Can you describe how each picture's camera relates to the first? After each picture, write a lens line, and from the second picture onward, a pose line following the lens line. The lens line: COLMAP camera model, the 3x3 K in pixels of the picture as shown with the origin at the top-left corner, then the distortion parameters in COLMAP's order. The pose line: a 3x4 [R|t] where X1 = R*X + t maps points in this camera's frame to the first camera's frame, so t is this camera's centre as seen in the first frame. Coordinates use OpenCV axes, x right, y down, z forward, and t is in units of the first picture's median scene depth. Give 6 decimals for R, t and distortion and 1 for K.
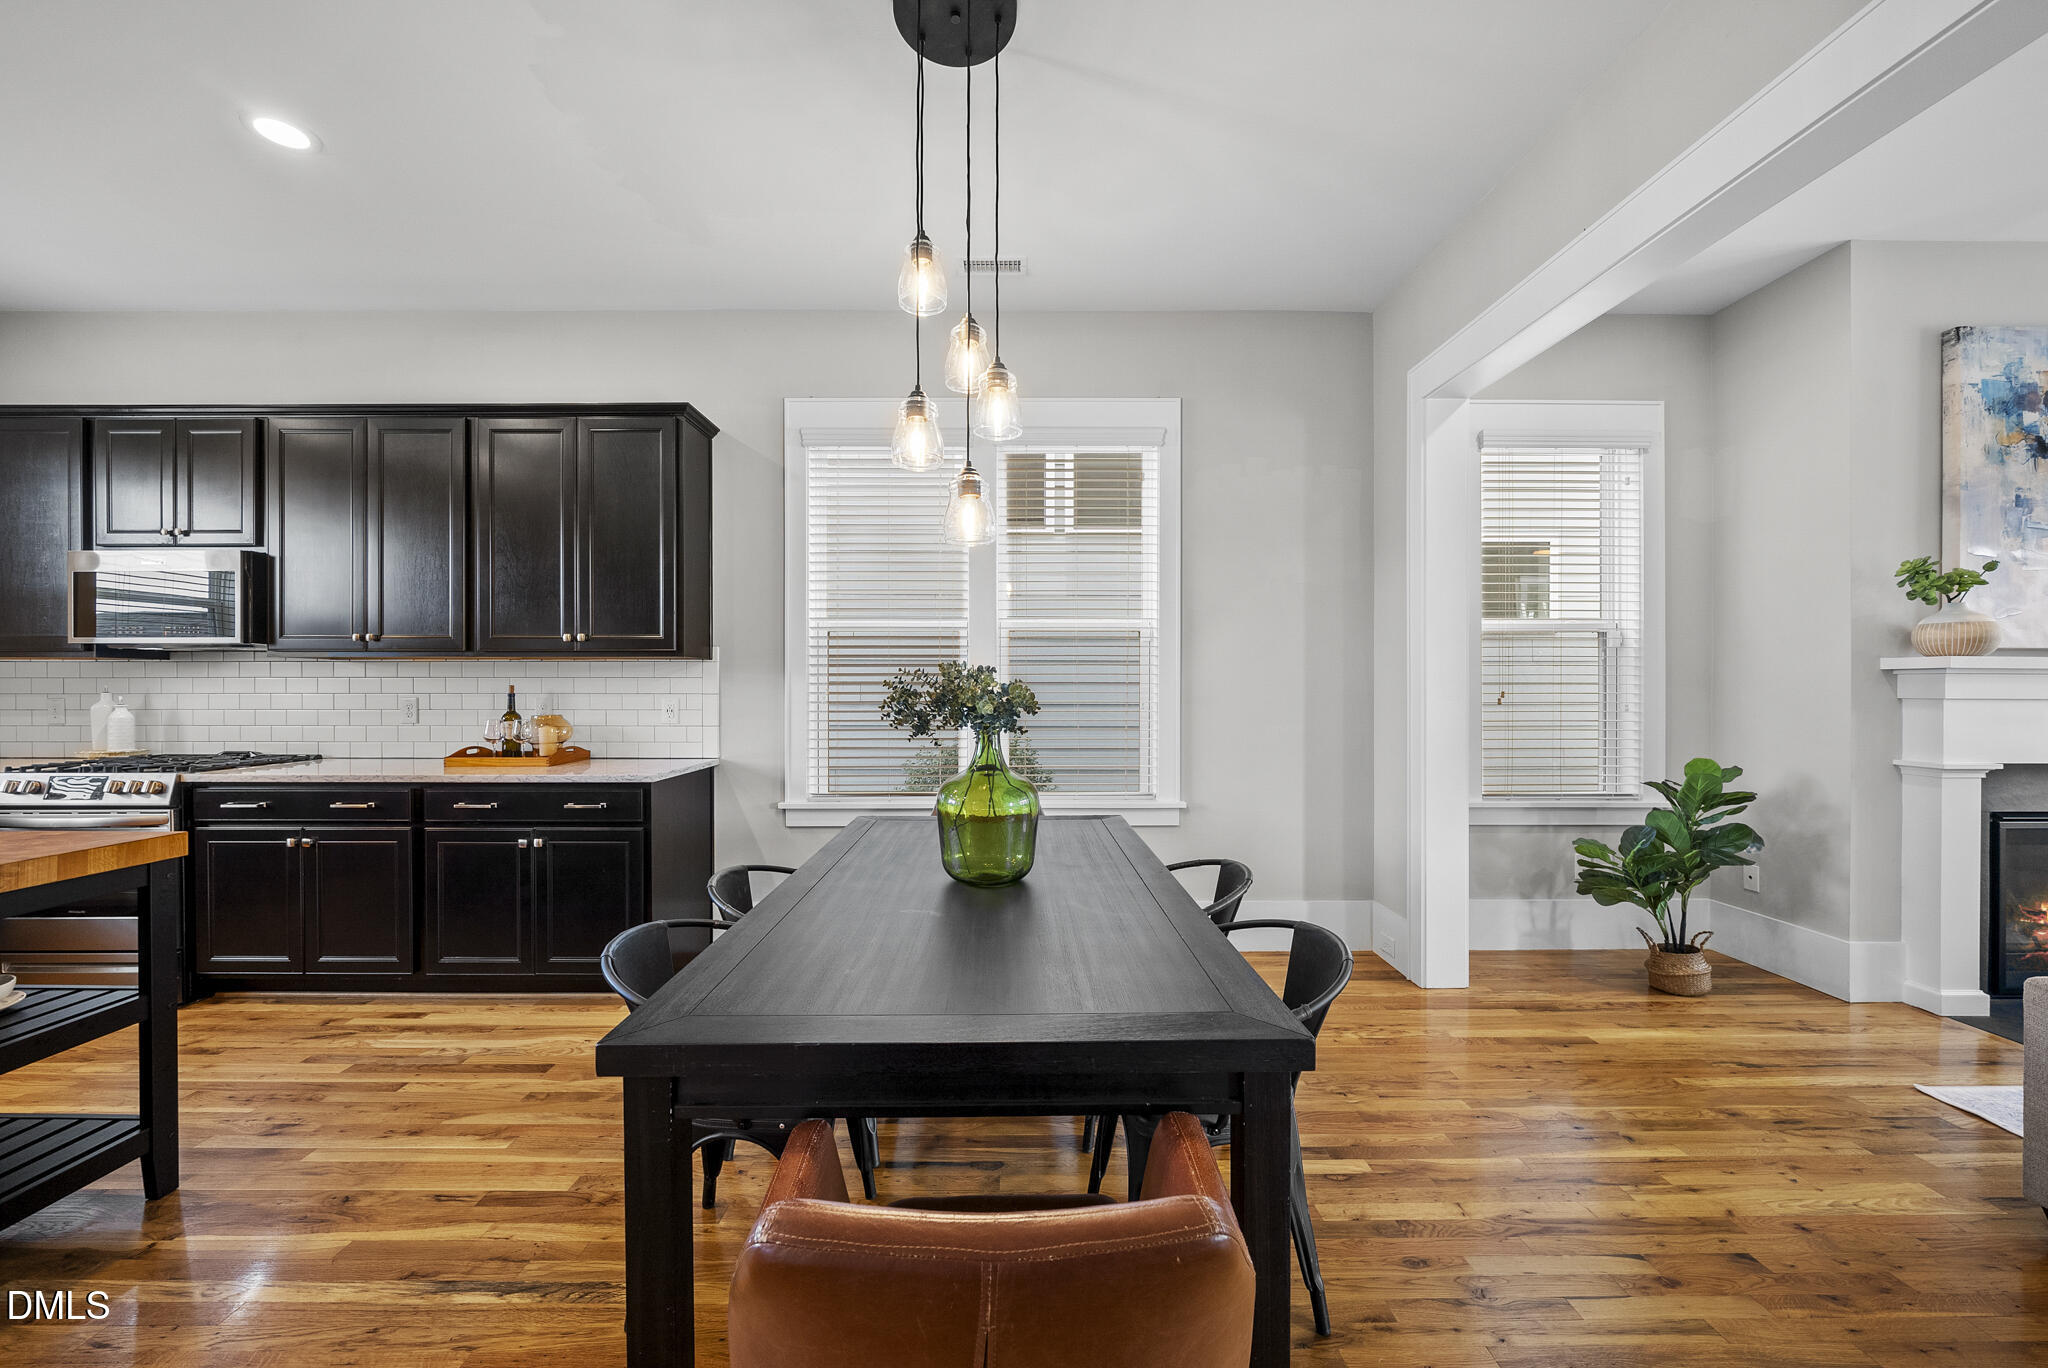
lens RADIAL K [[753.5, 0, 1022.2], [0, 753.5, 690.4], [0, 0, 1]] dist [-0.007294, 0.000608]
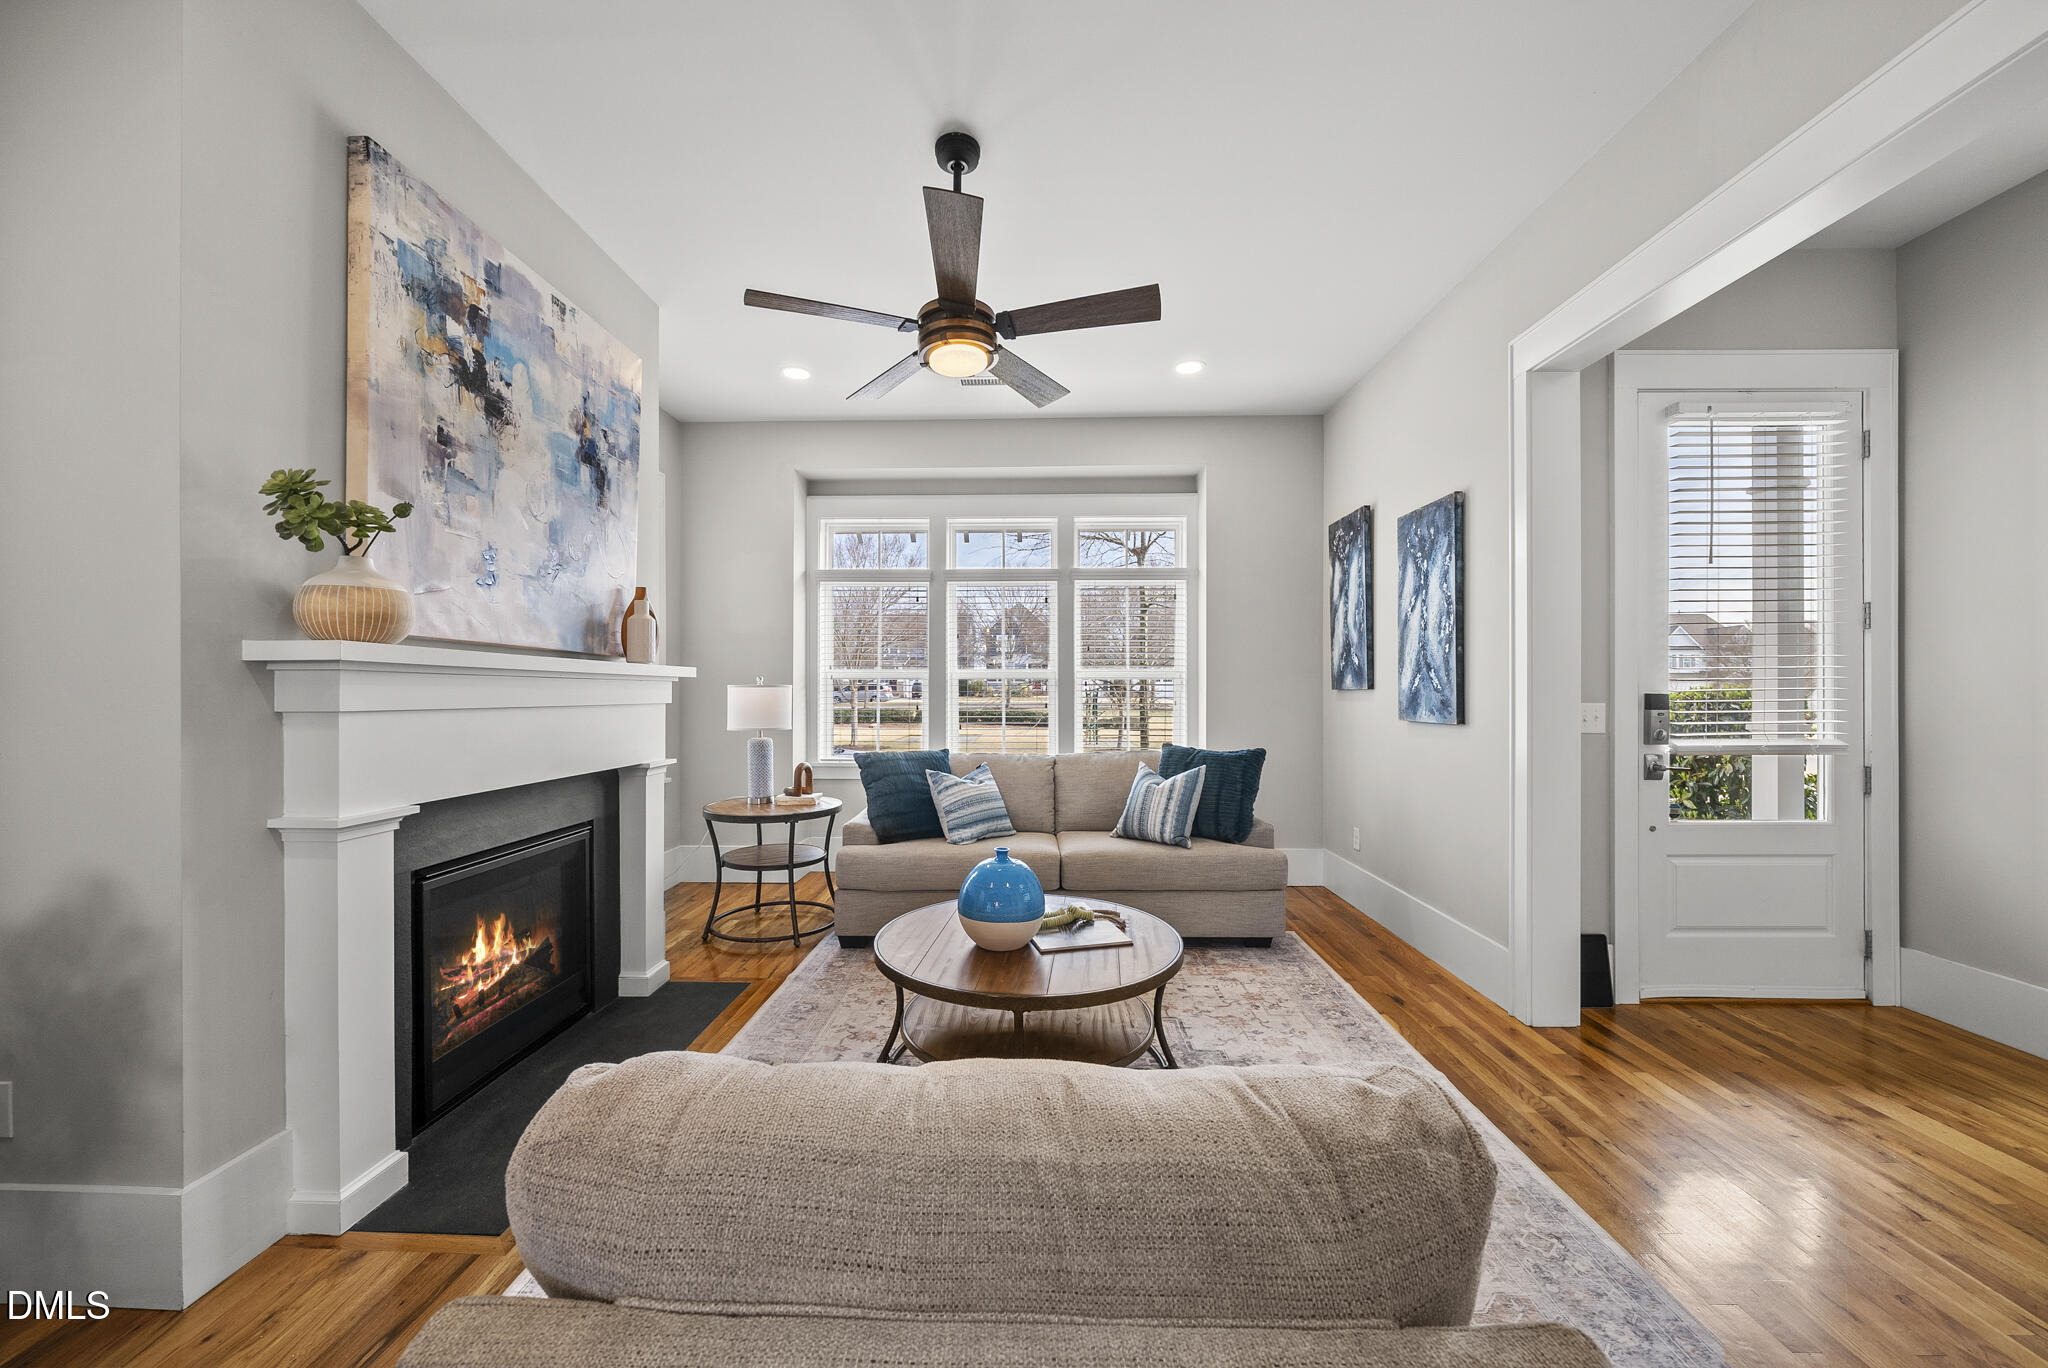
lens RADIAL K [[753.5, 0, 1022.1], [0, 753.5, 690.4], [0, 0, 1]] dist [-0.007294, 0.000608]
pose [[0.025701, 0.002259, 0.999667, 0.591121], [0.004822, 0.999986, -0.002383, -0.002084], [-0.999658, 0.004882, 0.025689, 0.395723]]
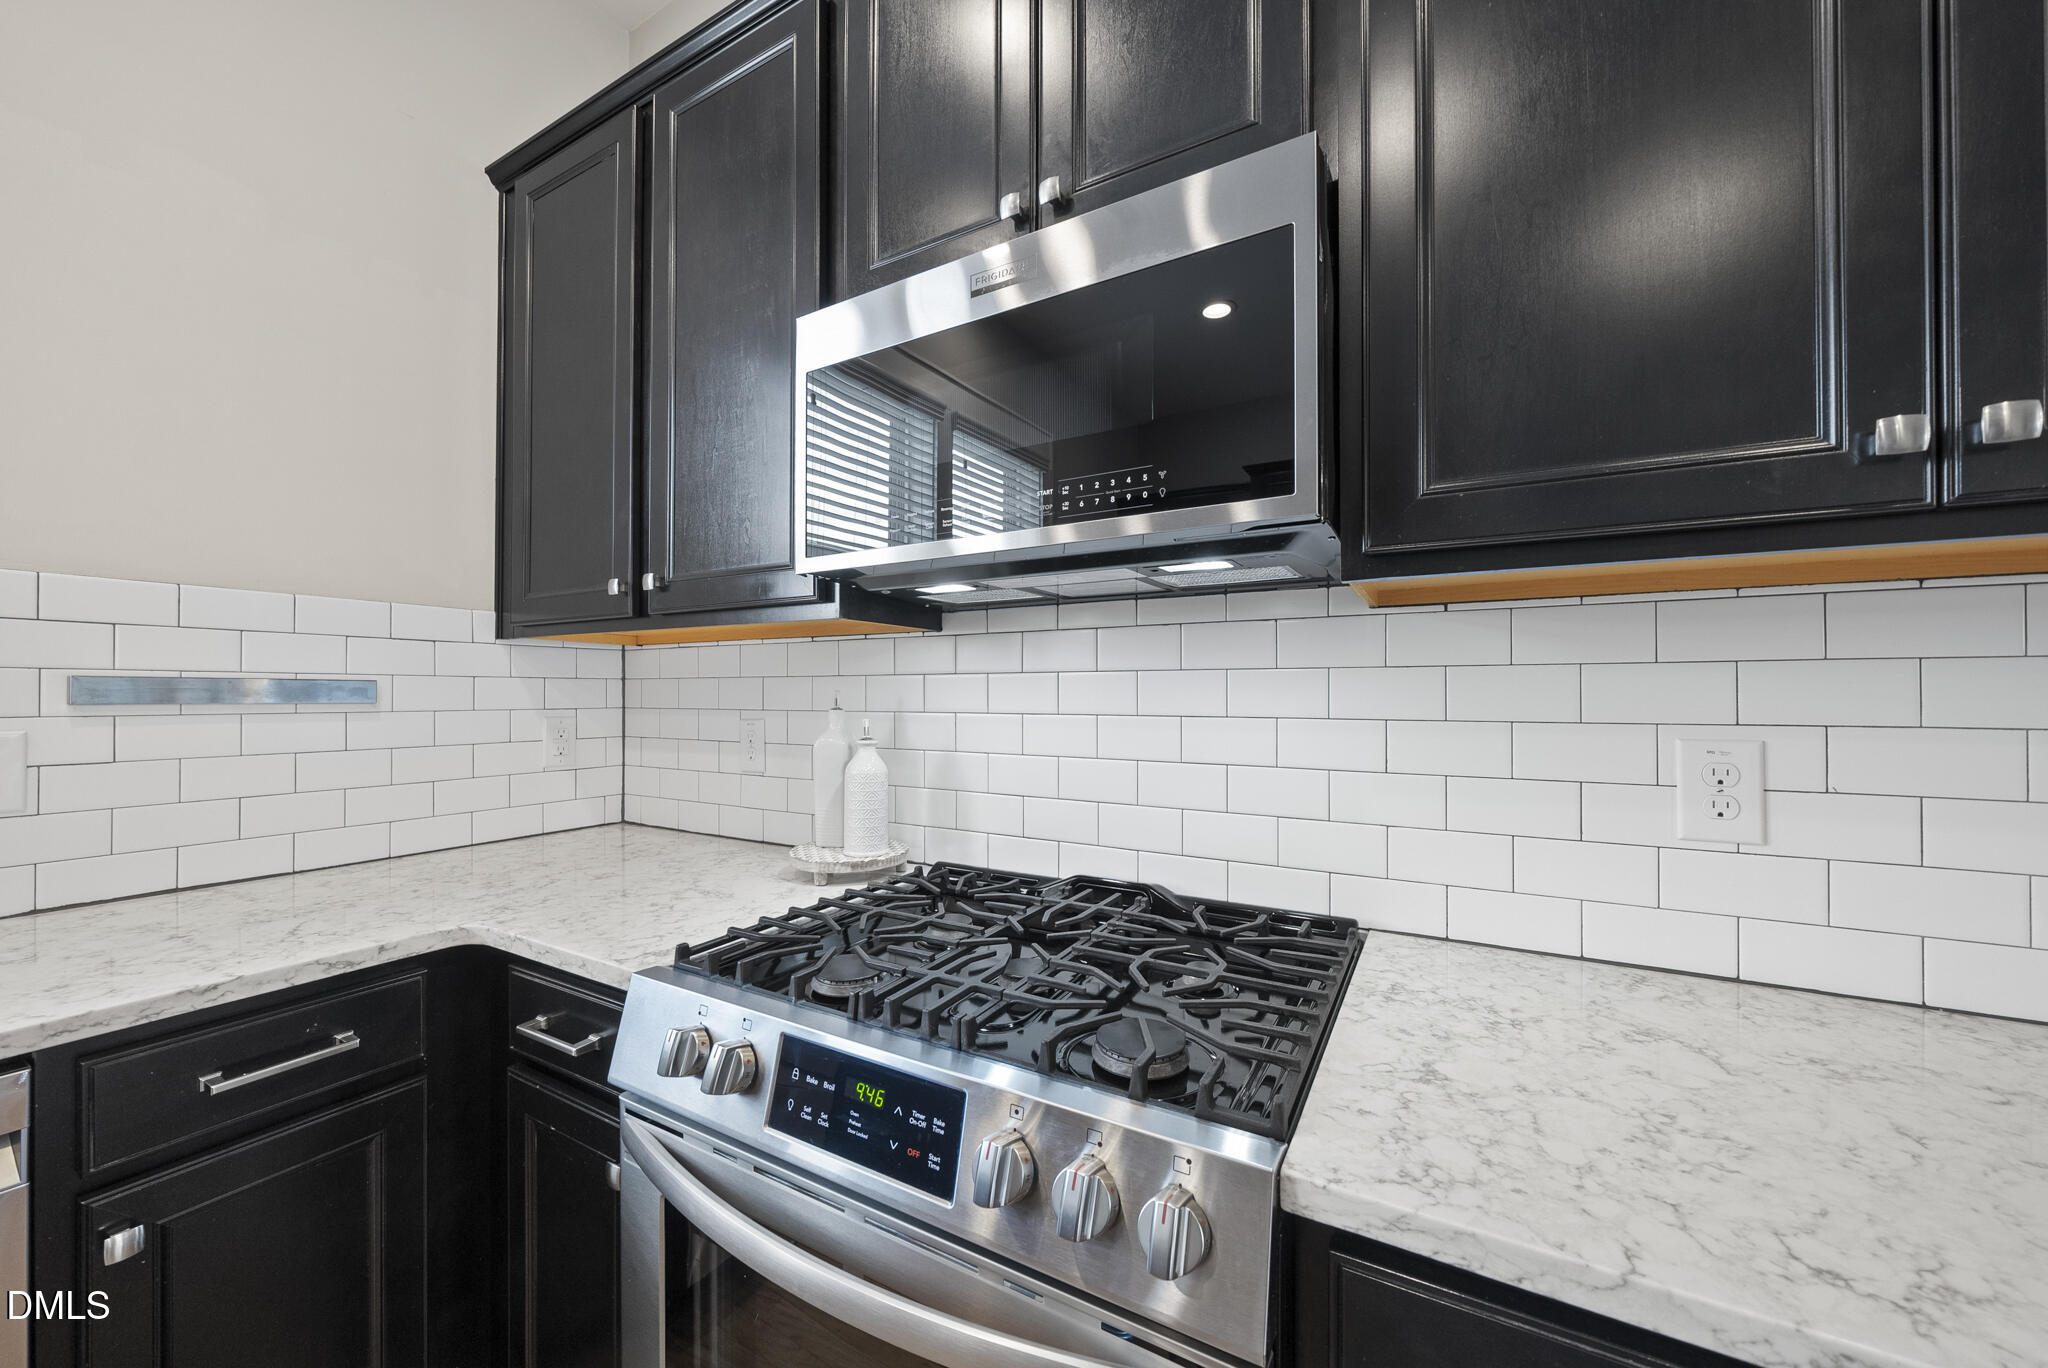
lens RADIAL K [[753.5, 0, 1019.5], [0, 753.5, 686.2], [0, 0, 1]] dist [-0.007294, 0.000608]
pose [[0.864046, -0.002991, -0.503404, -1.034290], [-0.003794, 0.999915, -0.012452, -0.005927], [0.503399, 0.012669, 0.863961, 0.763694]]
